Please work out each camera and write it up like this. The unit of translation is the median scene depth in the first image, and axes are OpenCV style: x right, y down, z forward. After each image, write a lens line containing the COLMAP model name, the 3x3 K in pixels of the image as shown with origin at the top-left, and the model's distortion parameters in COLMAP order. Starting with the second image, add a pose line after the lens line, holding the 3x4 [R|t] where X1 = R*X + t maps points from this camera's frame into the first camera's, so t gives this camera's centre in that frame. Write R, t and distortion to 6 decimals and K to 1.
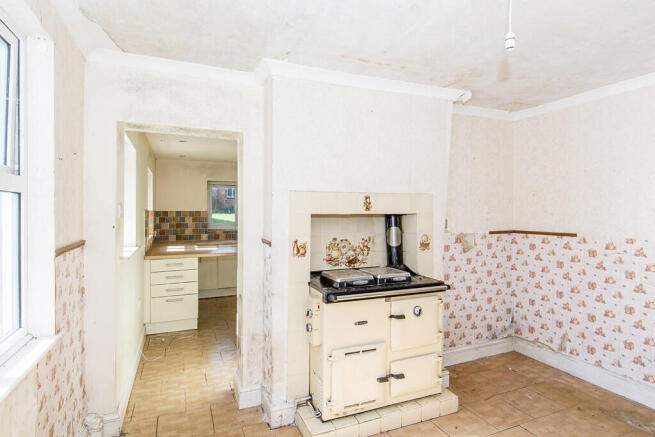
lens RADIAL K [[351.1, 0, 323.8], [0, 351.1, 215.6], [0, 0, 1]] dist [0.017233, -0.013668]
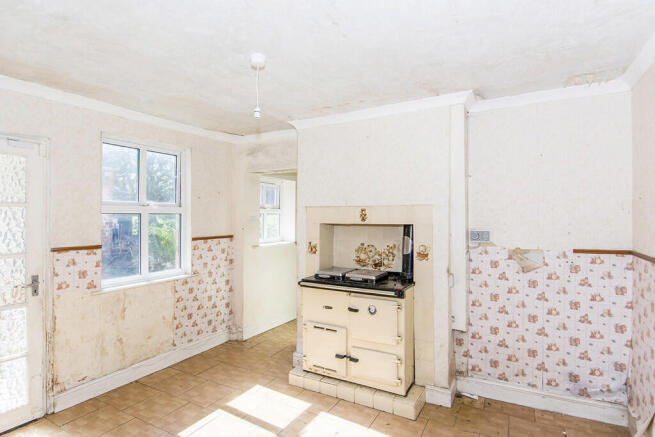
lens RADIAL K [[351.1, 0, 321.6], [0, 351.1, 217.2], [0, 0, 1]] dist [0.017233, -0.013668]
pose [[0.612706, -0.000514, -0.790311, 0.899103], [-0.007847, 0.999947, -0.006735, -0.016803], [0.790272, 0.010328, 0.612669, 0.143202]]
